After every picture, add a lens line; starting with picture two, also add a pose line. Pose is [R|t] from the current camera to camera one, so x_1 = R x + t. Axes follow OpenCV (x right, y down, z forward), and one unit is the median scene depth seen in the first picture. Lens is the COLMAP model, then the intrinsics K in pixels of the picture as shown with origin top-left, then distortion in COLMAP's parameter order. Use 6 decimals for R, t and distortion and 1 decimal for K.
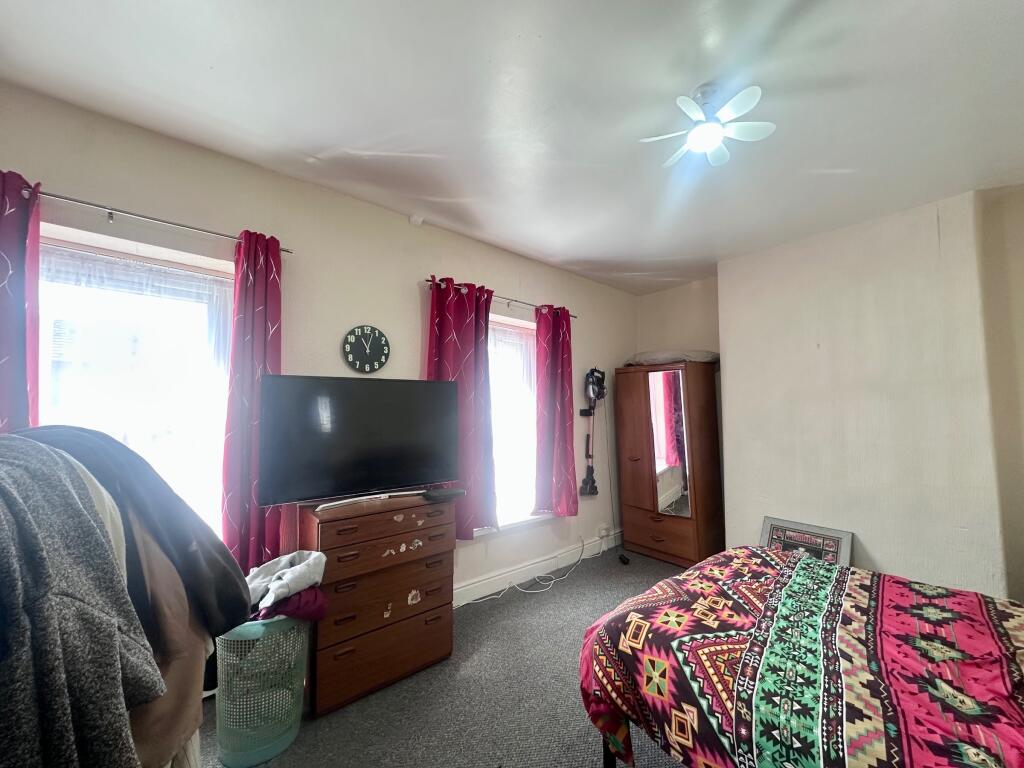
lens RADIAL K [[408.1, 0, 511.2], [0, 408.1, 383.6], [0, 0, 1]] dist [-0.003431, 0.000608]
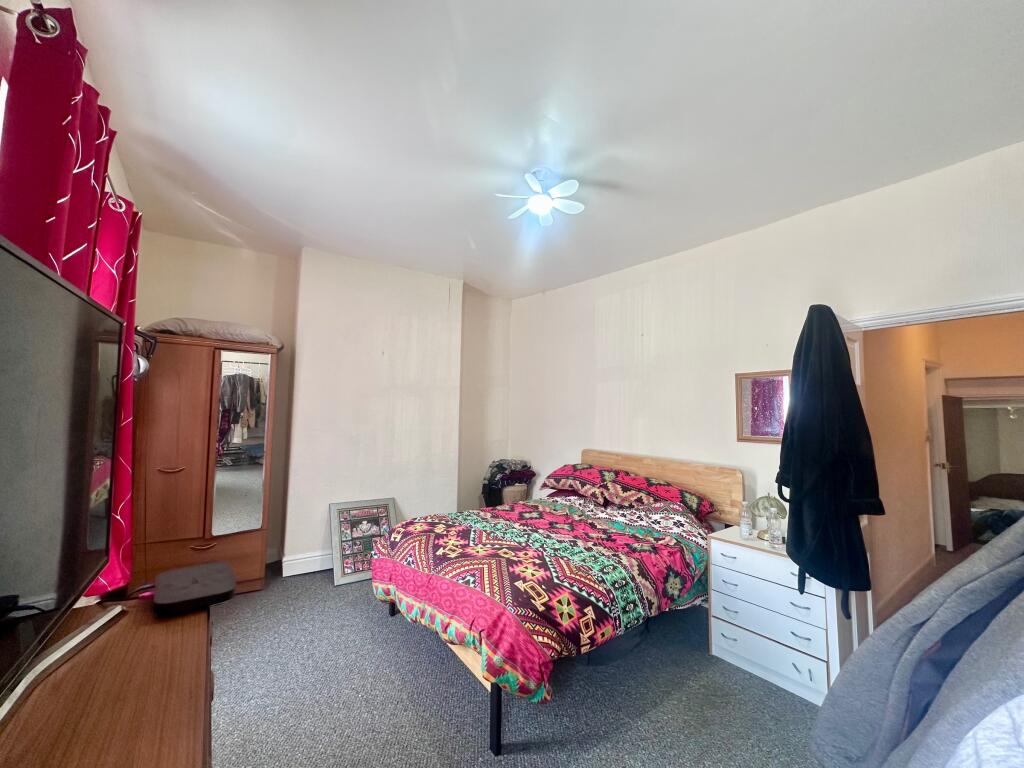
lens RADIAL K [[408.1, 0, 511.2], [0, 408.1, 383.6], [0, 0, 1]] dist [-0.003431, 0.000608]
pose [[0.063572, 0.070262, 0.995501, -0.965637], [-0.084491, 0.994316, -0.064783, 0.098509], [-0.994394, -0.079993, 0.069147, 1.095797]]
